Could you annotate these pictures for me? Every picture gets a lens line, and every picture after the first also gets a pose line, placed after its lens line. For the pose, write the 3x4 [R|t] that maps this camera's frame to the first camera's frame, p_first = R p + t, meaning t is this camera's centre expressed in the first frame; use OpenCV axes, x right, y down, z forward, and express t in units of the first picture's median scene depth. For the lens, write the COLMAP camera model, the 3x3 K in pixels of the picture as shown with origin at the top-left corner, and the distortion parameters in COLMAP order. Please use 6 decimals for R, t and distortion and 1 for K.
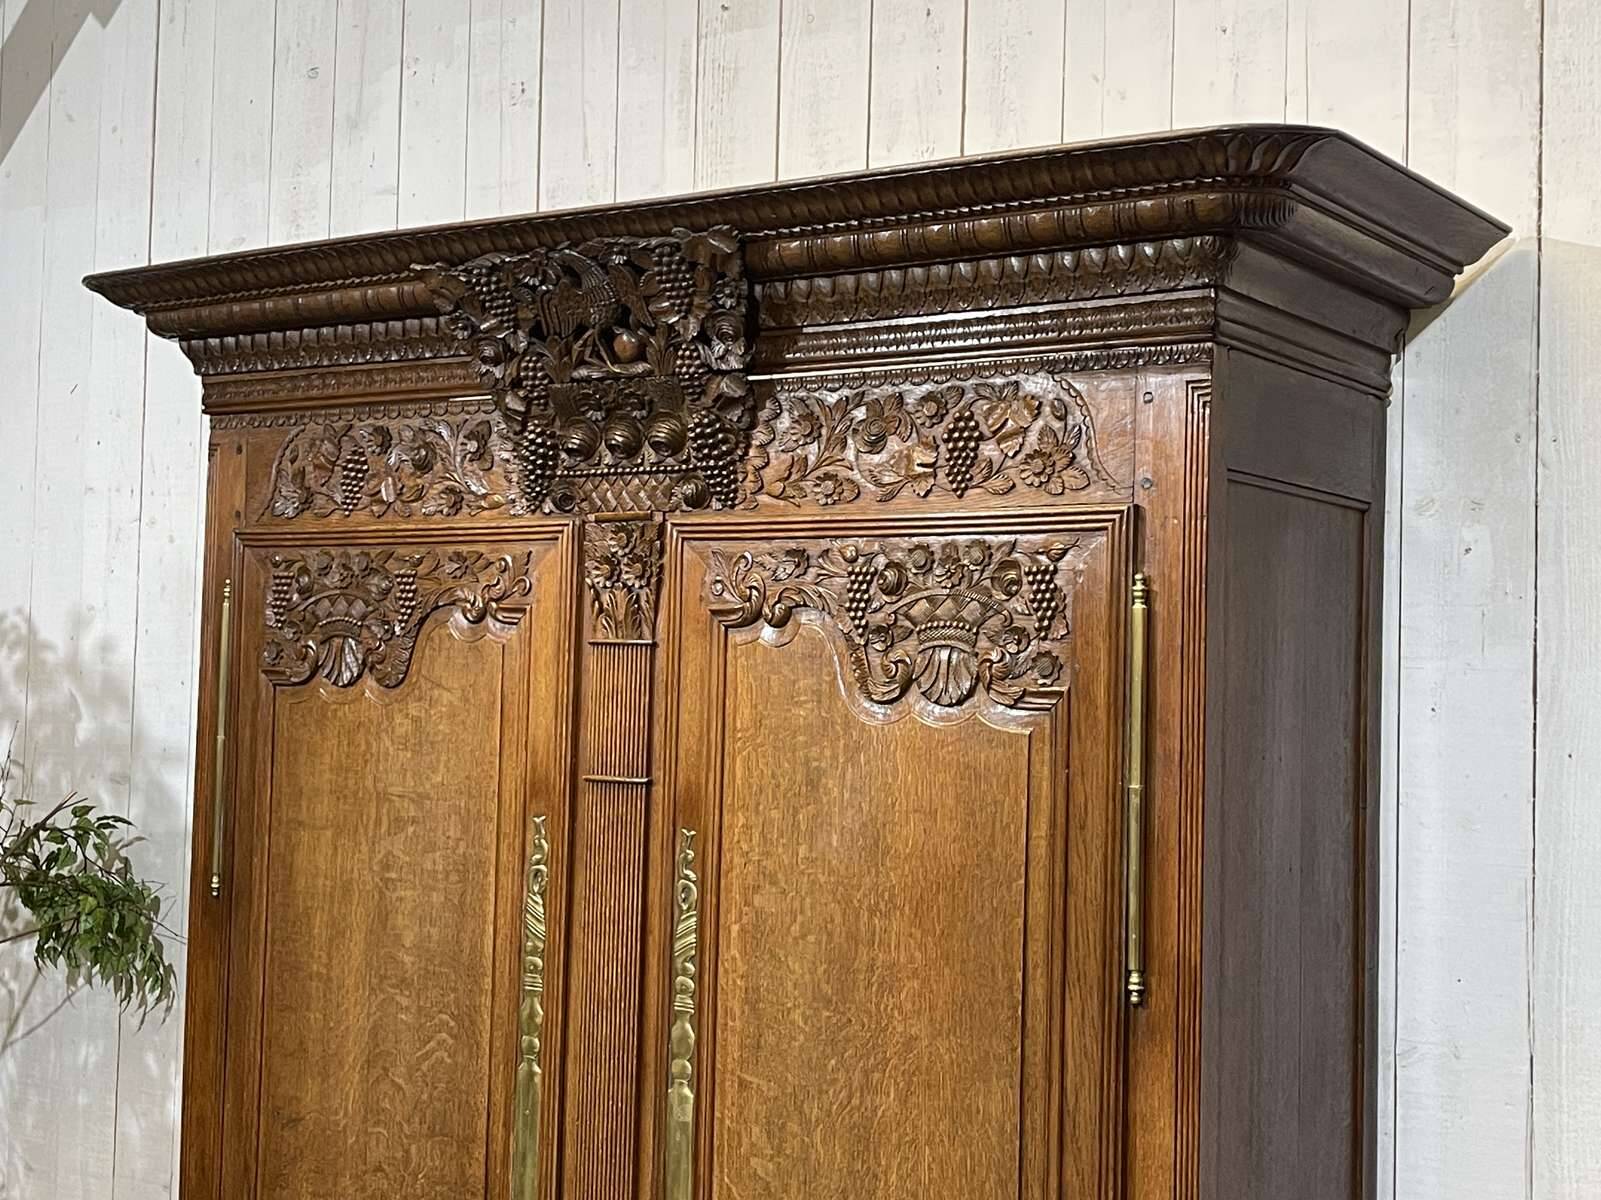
lens RADIAL K [[2233.7, 0, 790.2], [0, 2233.7, 610.1], [0, 0, 1]] dist [0.152716, 0.000000]
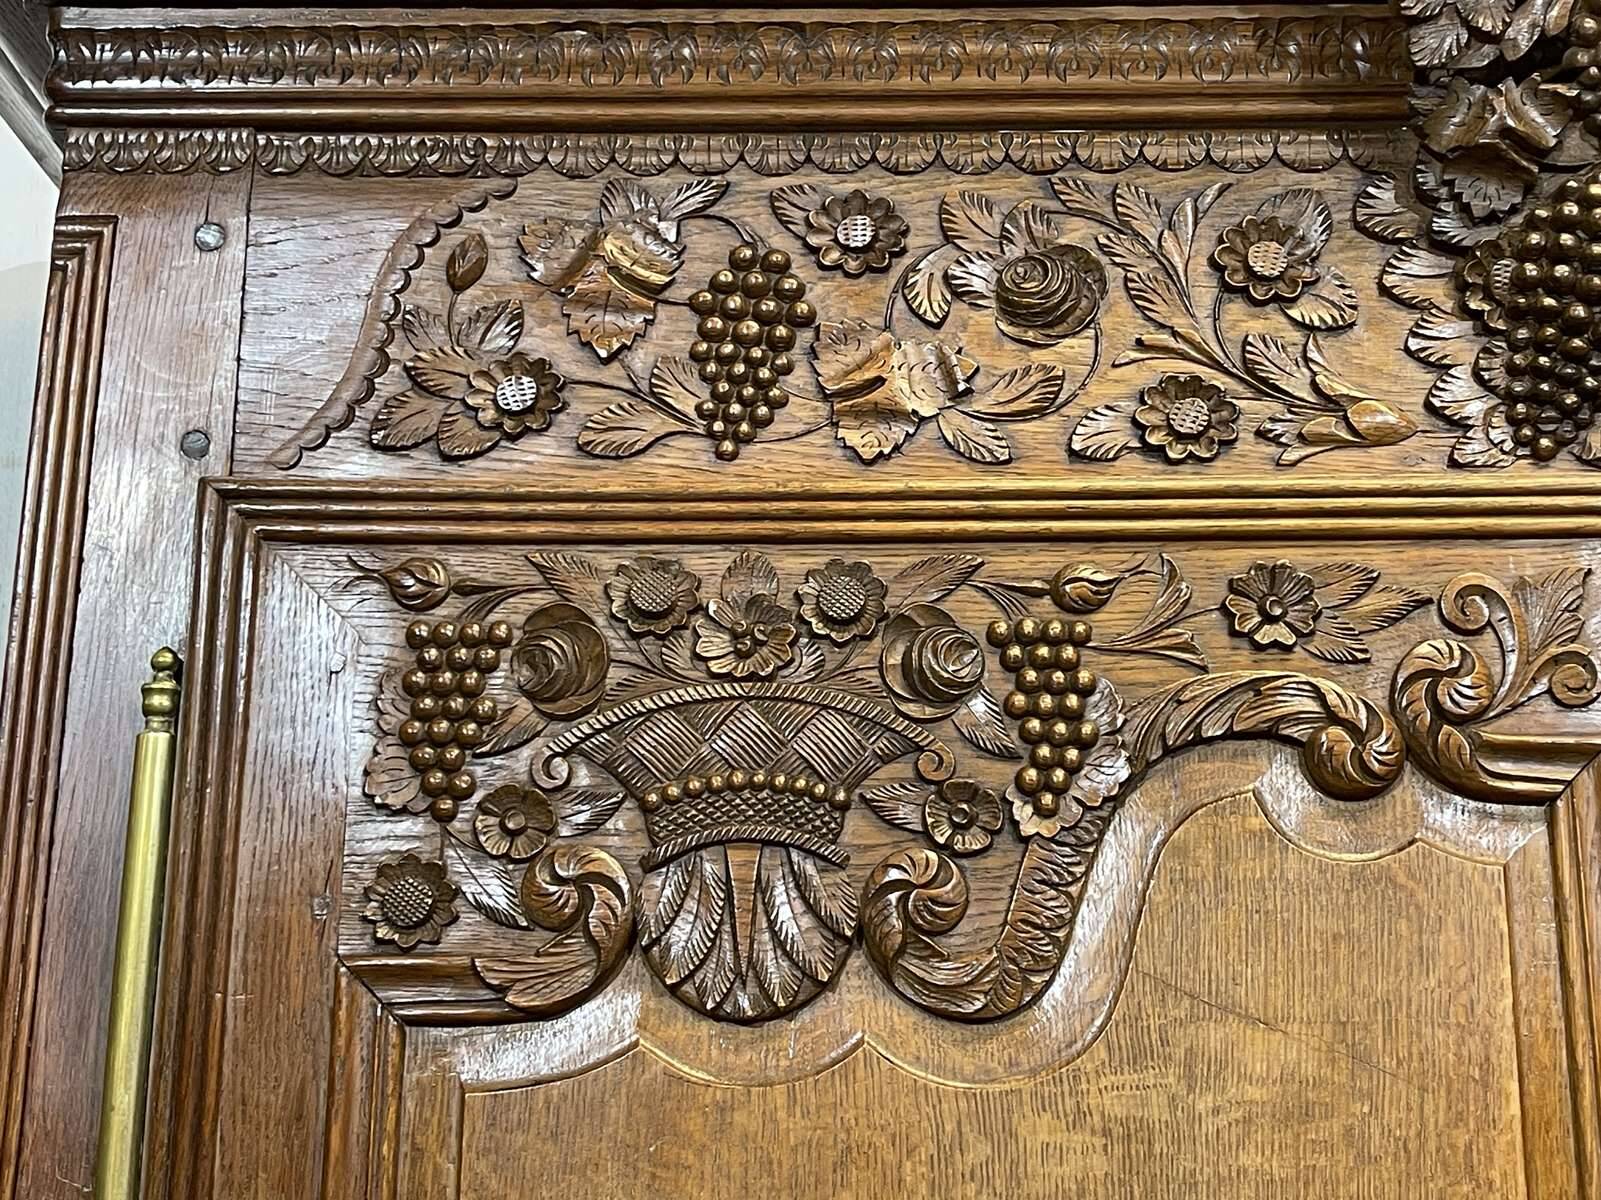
lens RADIAL K [[2425.9, 0, 832.3], [0, 2425.9, 597.2], [0, 0, 1]] dist [0.109181, 0.000000]
pose [[0.823972, 0.137310, 0.549742, -0.412619], [0.000692, 0.969950, -0.243303, 0.063991], [-0.566630, 0.200855, 0.799116, 0.835385]]
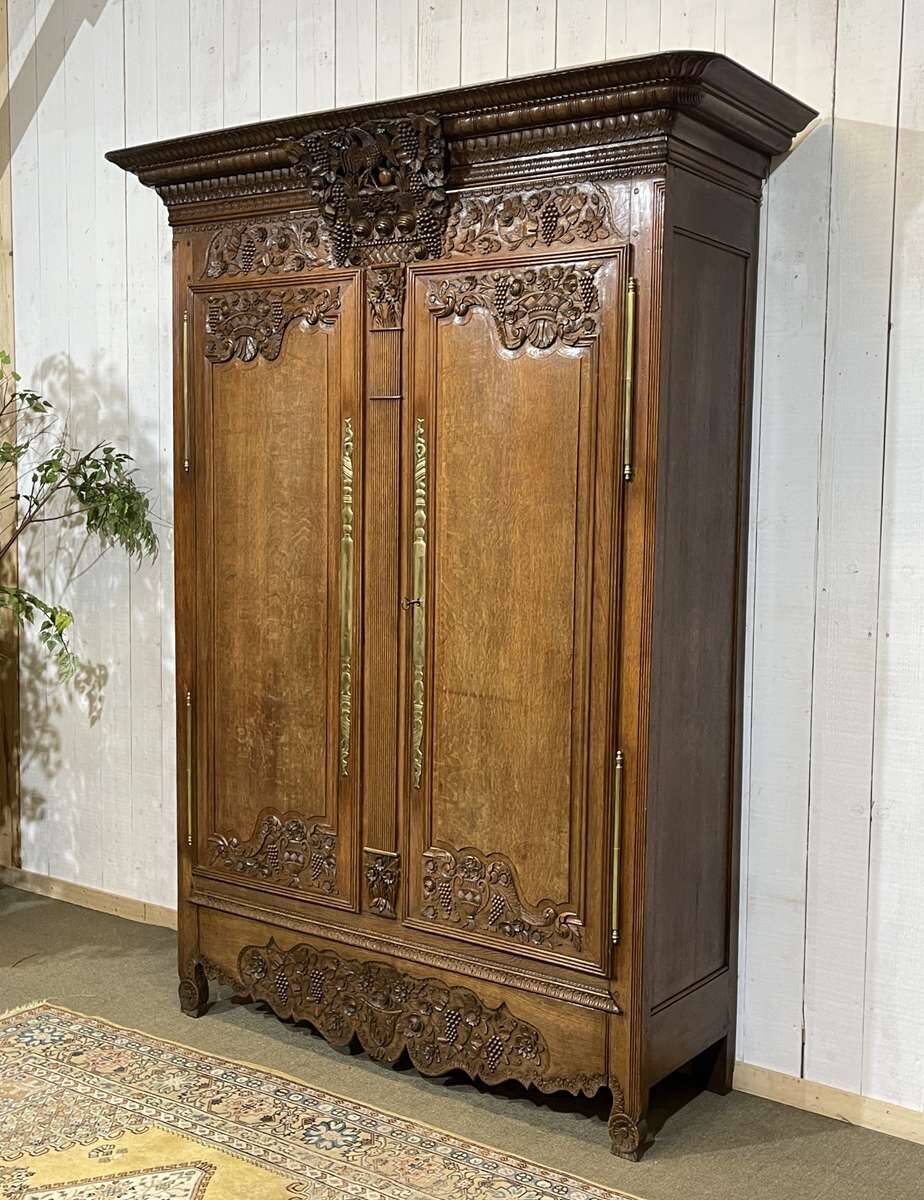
lens RADIAL K [[1402.7, 0, 497.0], [0, 1402.7, 610.8], [0, 0, 1]] dist [0.064933, 0.000000]
pose [[0.999901, -0.011202, 0.008531, 0.012342], [0.010049, 0.992123, 0.124863, 0.112991], [-0.009862, -0.124765, 0.992137, -0.312910]]
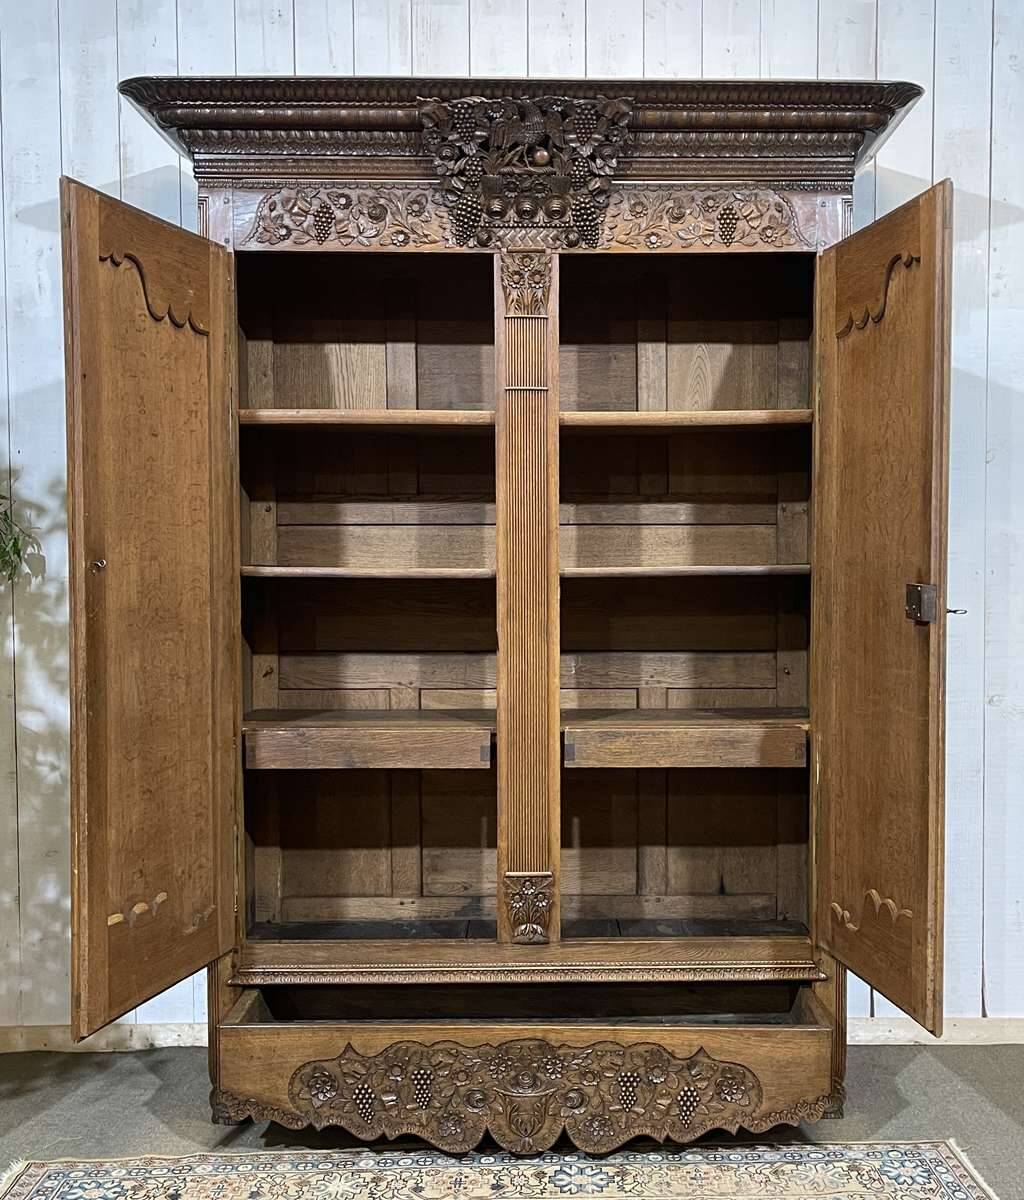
lens RADIAL K [[1368.6, 0, 573.0], [0, 1368.6, 611.0], [0, 0, 1]] dist [0.050949, 0.000000]
pose [[0.803411, -0.051244, 0.593216, -0.781715], [0.001263, 0.996434, 0.084365, 0.172675], [-0.595423, -0.067031, 0.800611, 0.011655]]
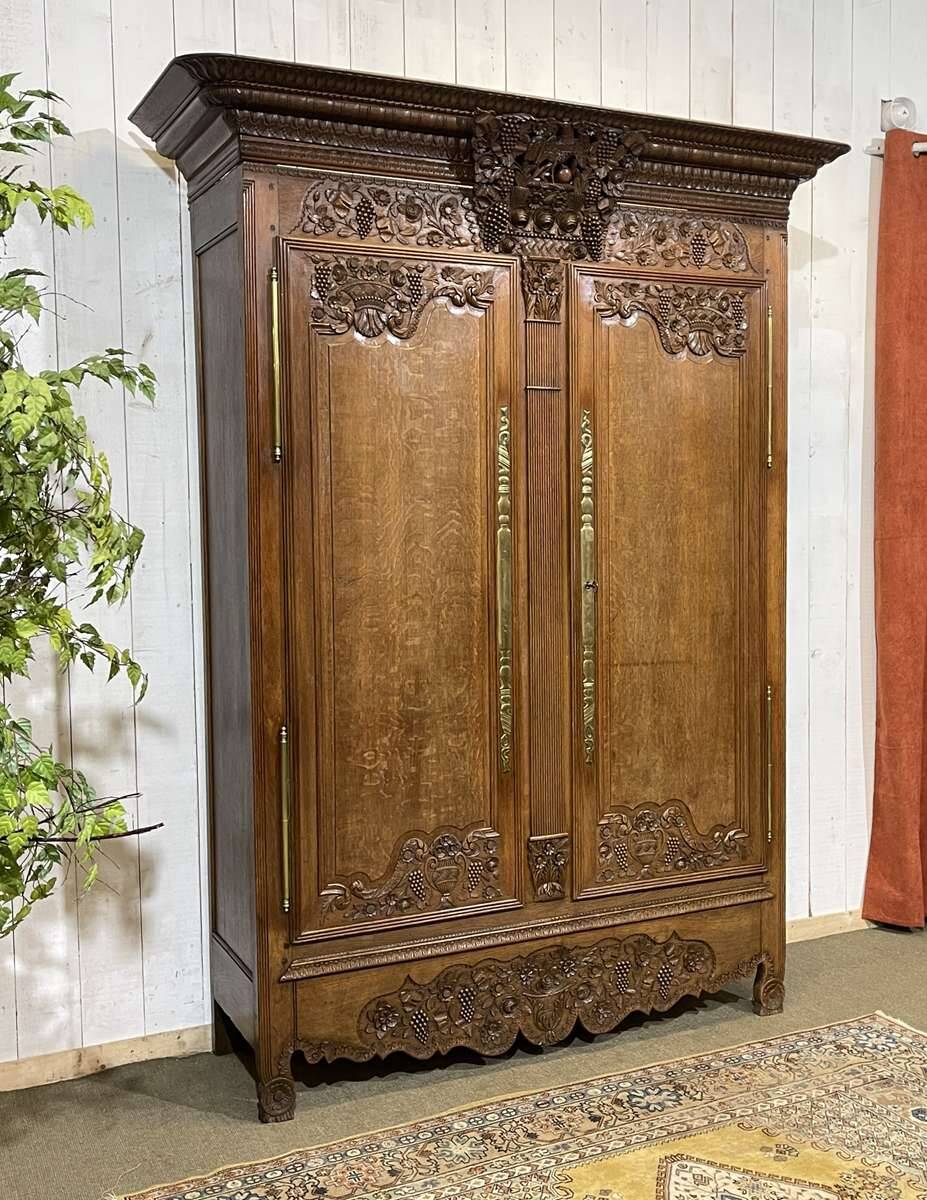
lens RADIAL K [[1359.9, 0, 525.5], [0, 1359.9, 600.2], [0, 0, 1]] dist [0.062954, 0.000000]
pose [[0.462567, -0.088812, 0.882125, -1.259746], [-0.010257, 0.994367, 0.105490, 0.142558], [-0.886525, -0.057844, 0.459051, 0.431803]]
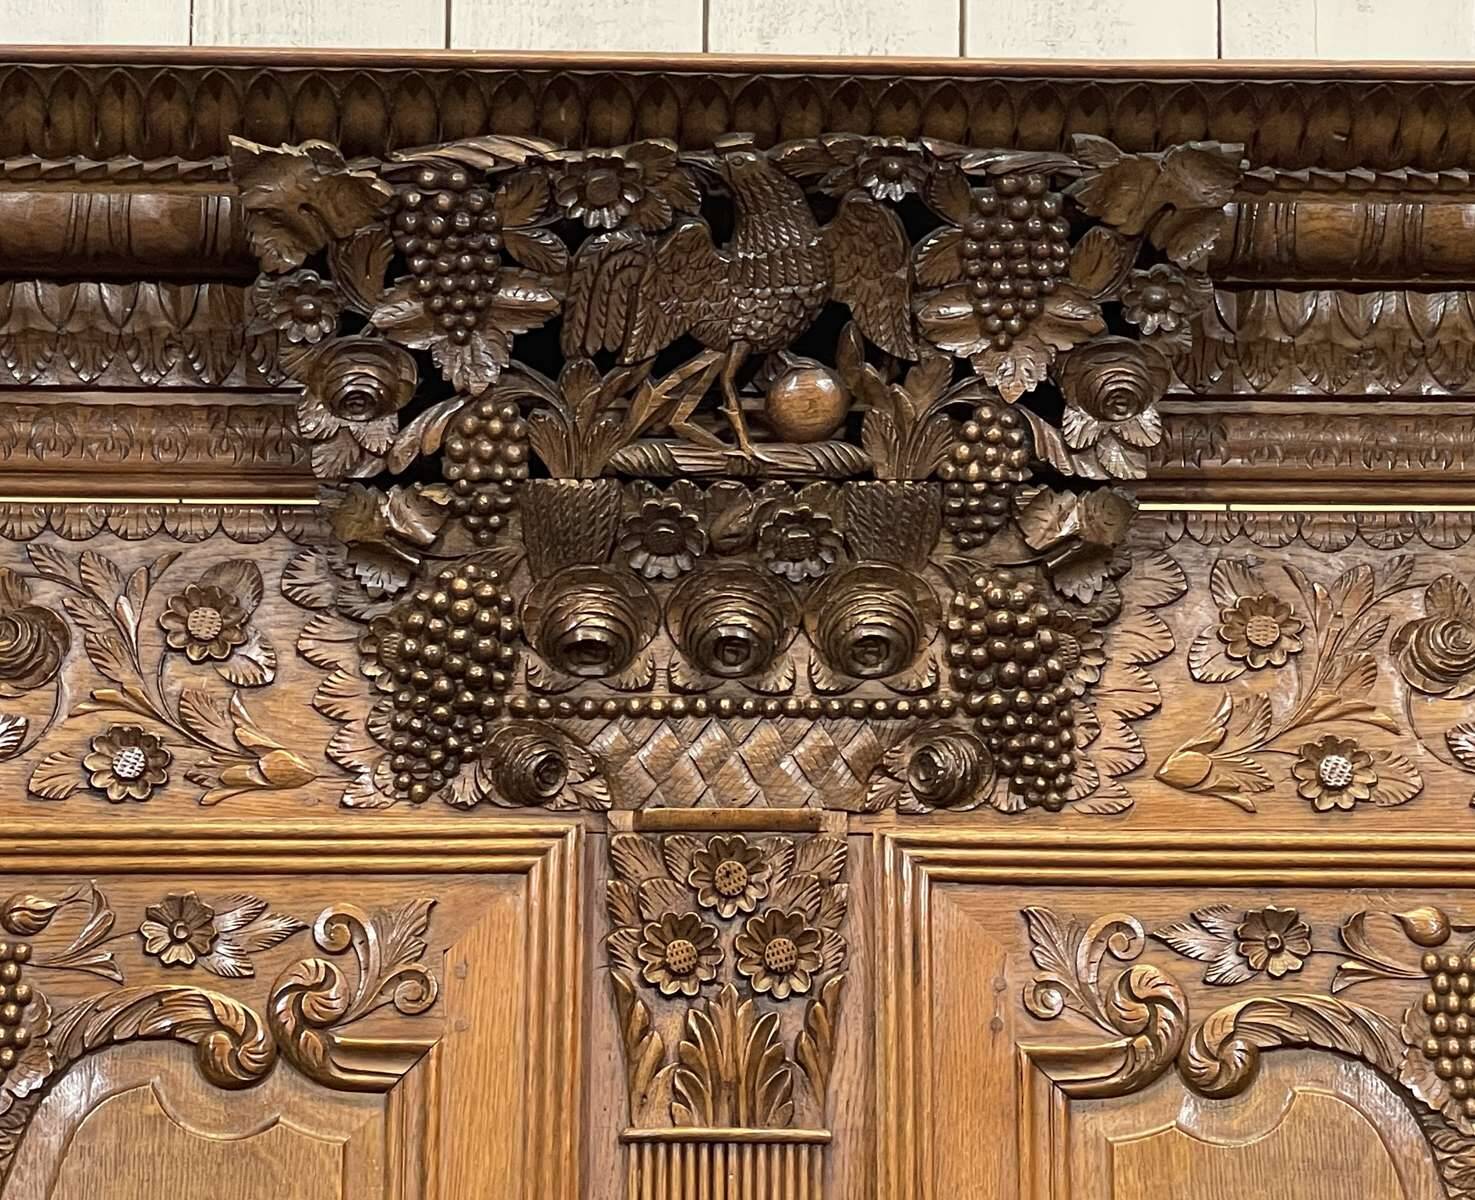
lens RADIAL K [[5151.2, 0, 753.1], [0, 5151.2, 525.7], [0, 0, 1]] dist [0.120639, 0.000000]
pose [[0.795666, 0.100292, 0.597375, -0.647844], [-0.000512, 0.986309, -0.164907, 0.060314], [-0.605736, 0.130905, 0.784824, 0.274240]]
